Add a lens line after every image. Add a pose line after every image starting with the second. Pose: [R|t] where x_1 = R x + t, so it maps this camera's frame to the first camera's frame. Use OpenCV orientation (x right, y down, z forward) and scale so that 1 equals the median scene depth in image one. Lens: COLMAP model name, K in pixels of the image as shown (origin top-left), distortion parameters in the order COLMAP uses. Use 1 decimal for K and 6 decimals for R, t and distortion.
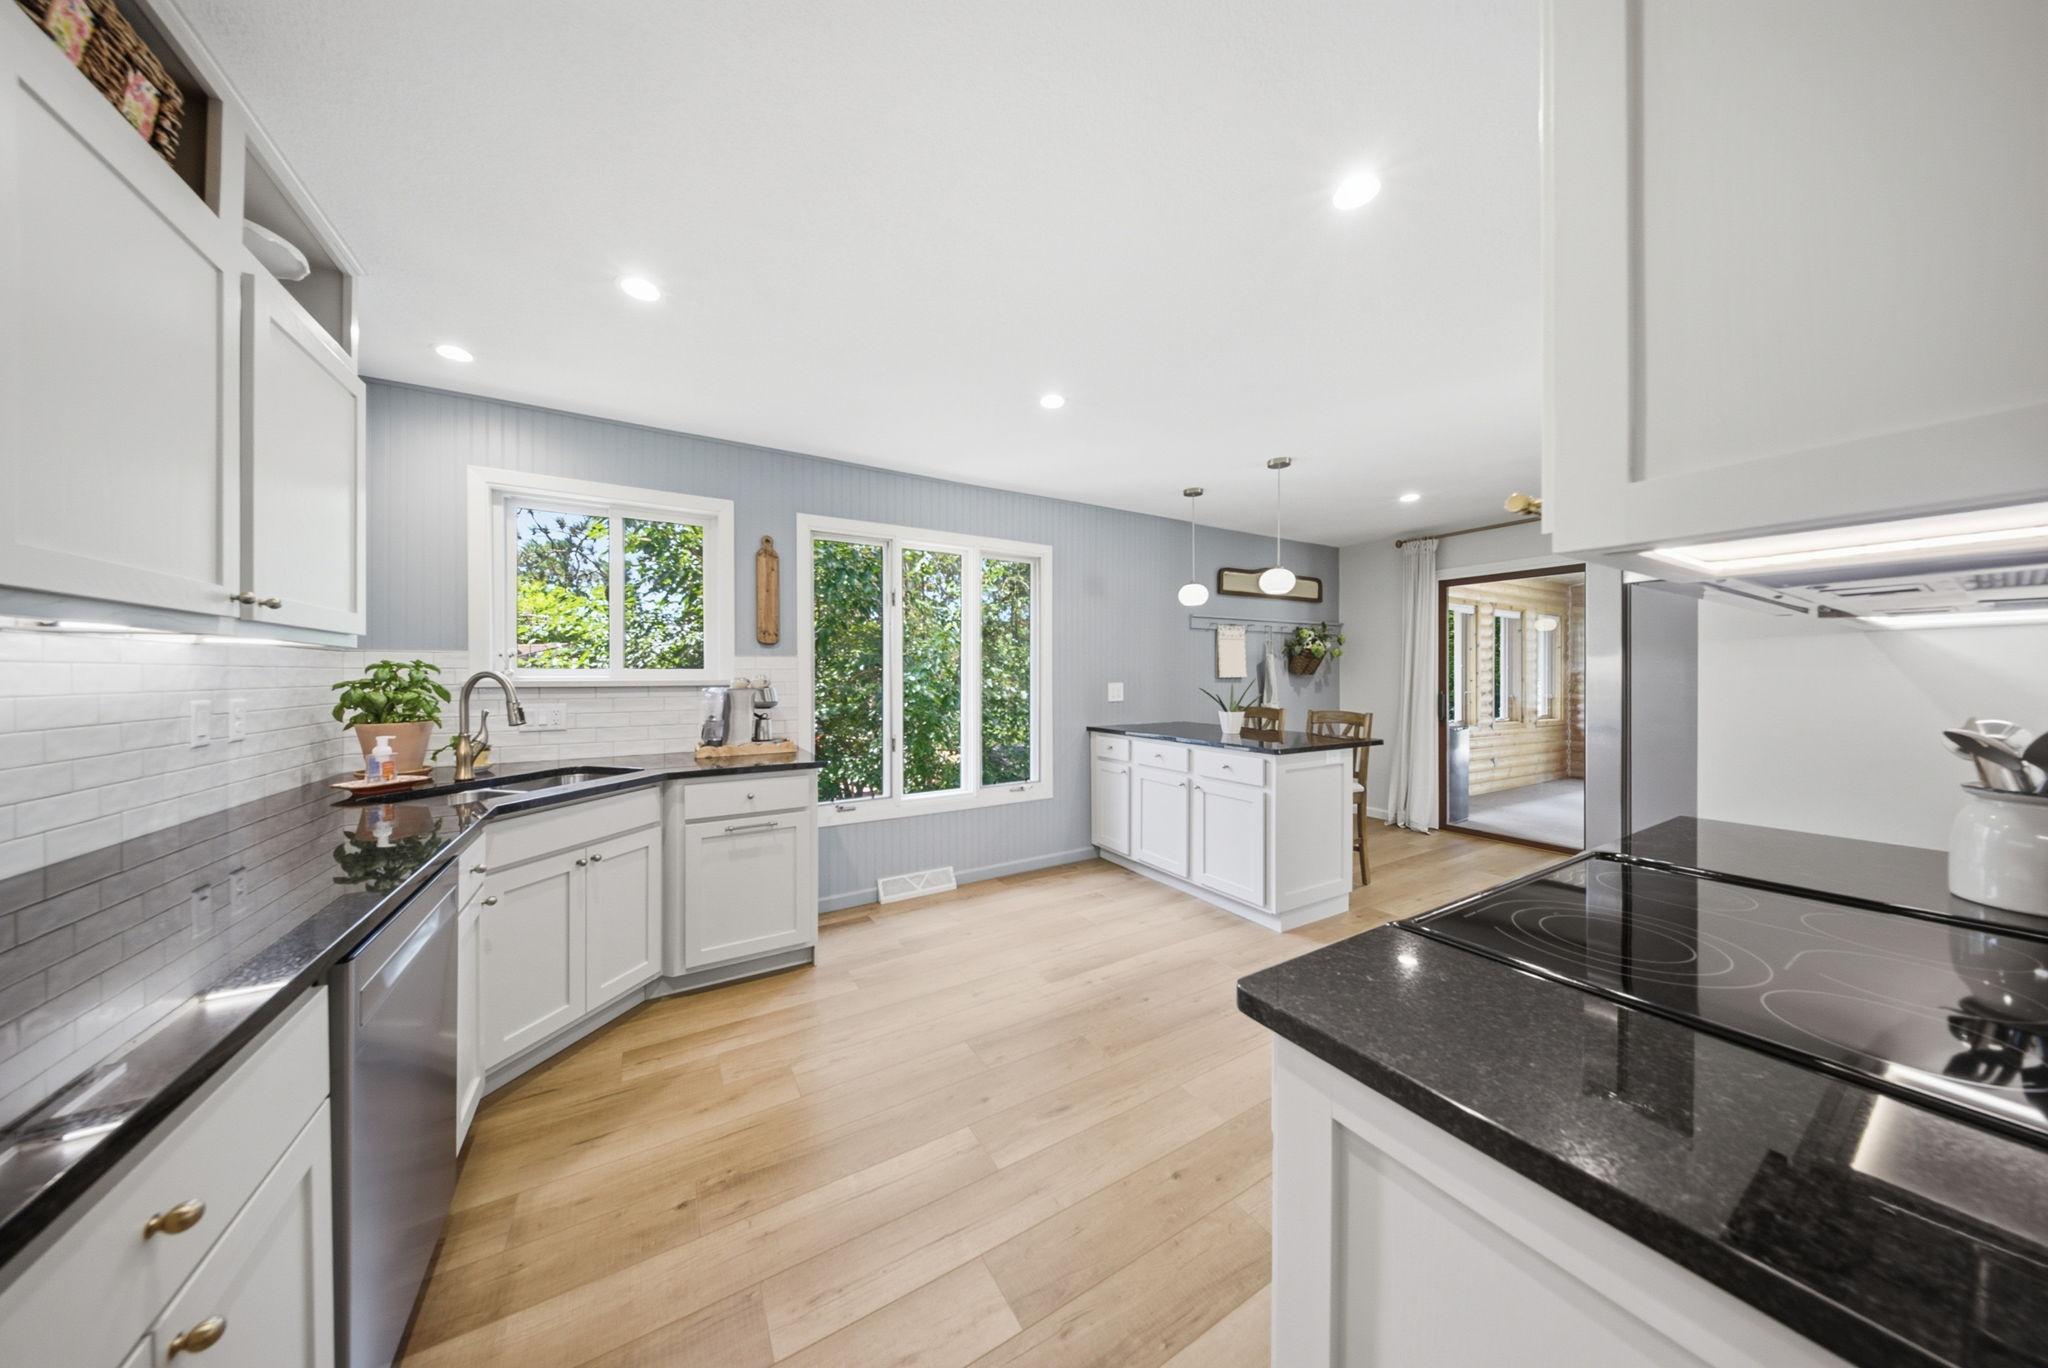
lens RADIAL K [[606.6, 0, 1013.4], [0, 606.6, 681.7], [0, 0, 1]] dist [0.008353, -0.004609]
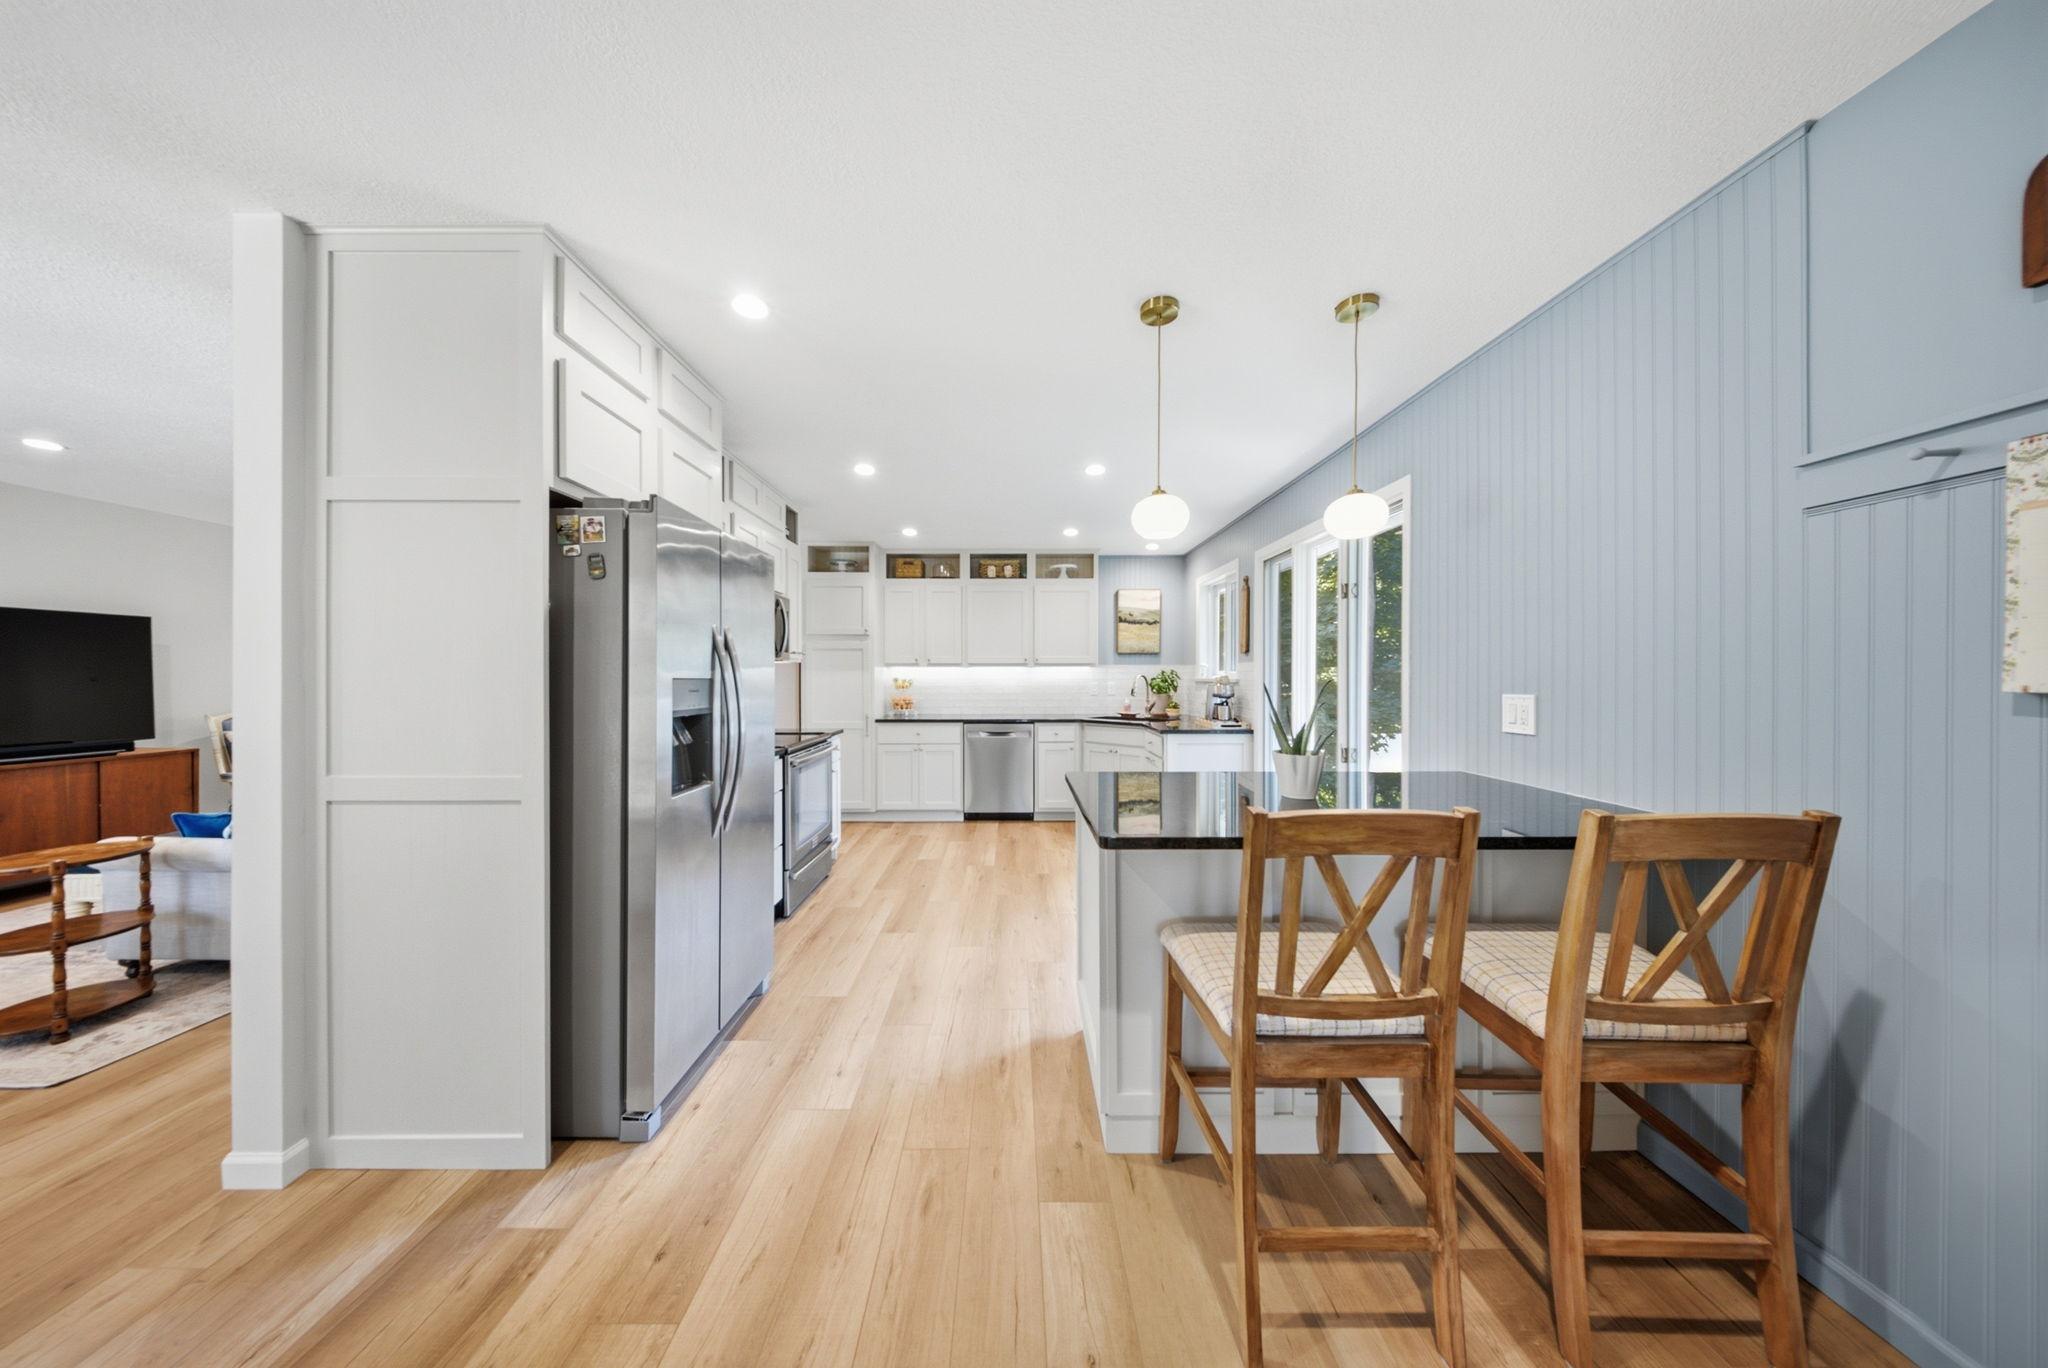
lens RADIAL K [[606.6, 0, 1013.4], [0, 606.6, 681.7], [0, 0, 1]] dist [0.008353, -0.004609]
pose [[-0.502647, 0.011835, -0.864411, 0.703910], [-0.005412, 0.999844, 0.016837, -0.012462], [0.864475, 0.013141, -0.502504, 0.816930]]
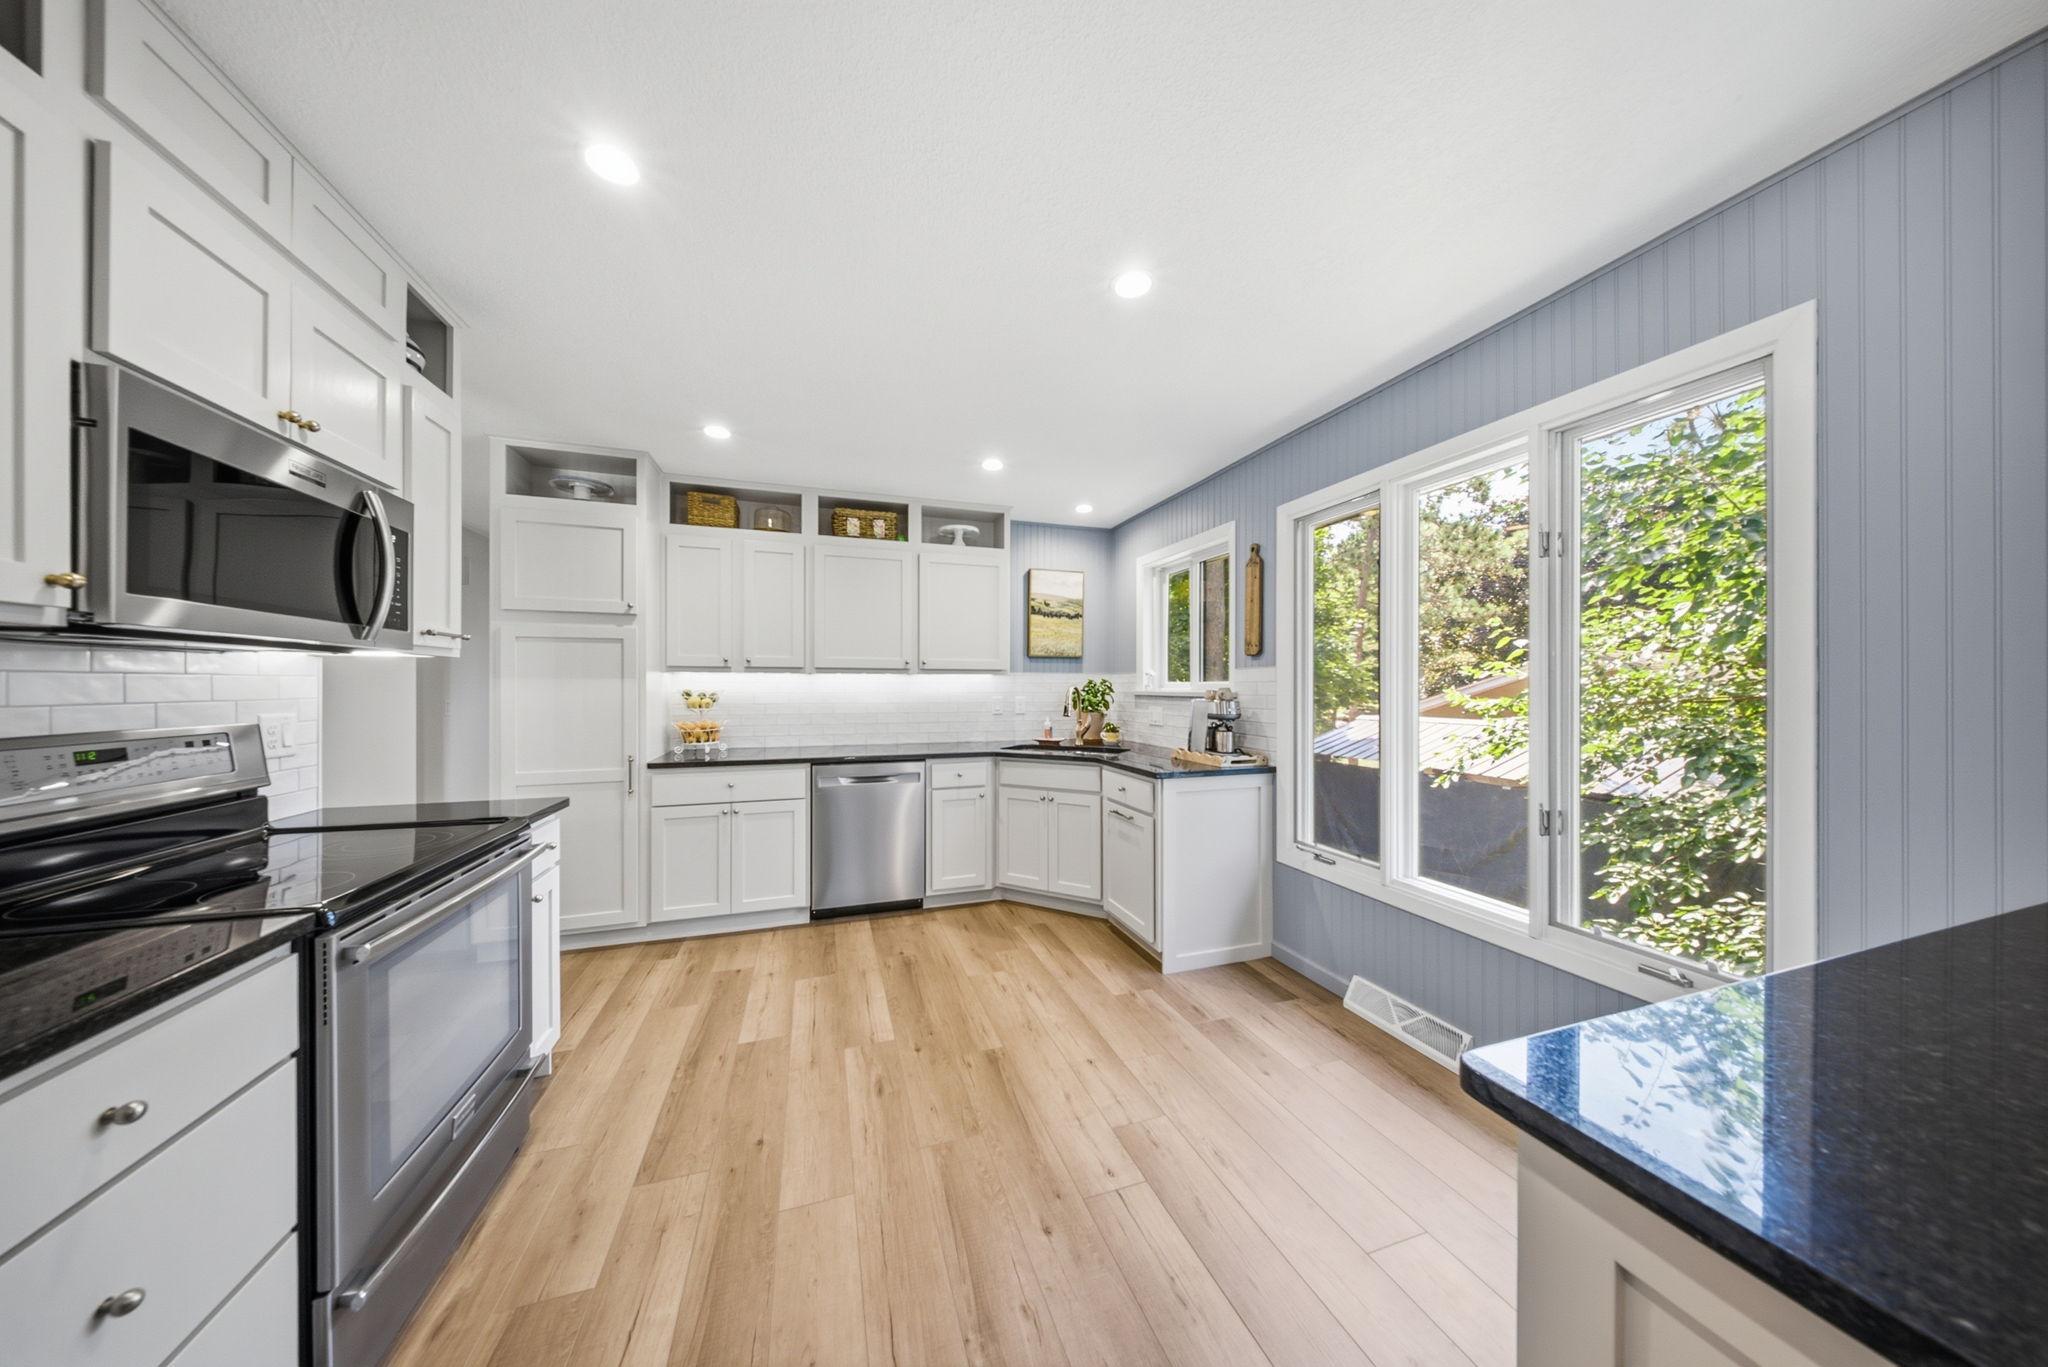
lens RADIAL K [[608.6, 0, 1015.2], [0, 608.6, 687.3], [0, 0, 1]] dist [0.008323, -0.000009]
pose [[-0.212674, 0.002318, -0.977120, 0.410204], [-0.009251, 0.999948, 0.004385, -0.009028], [0.977079, 0.009972, -0.212642, 0.548704]]
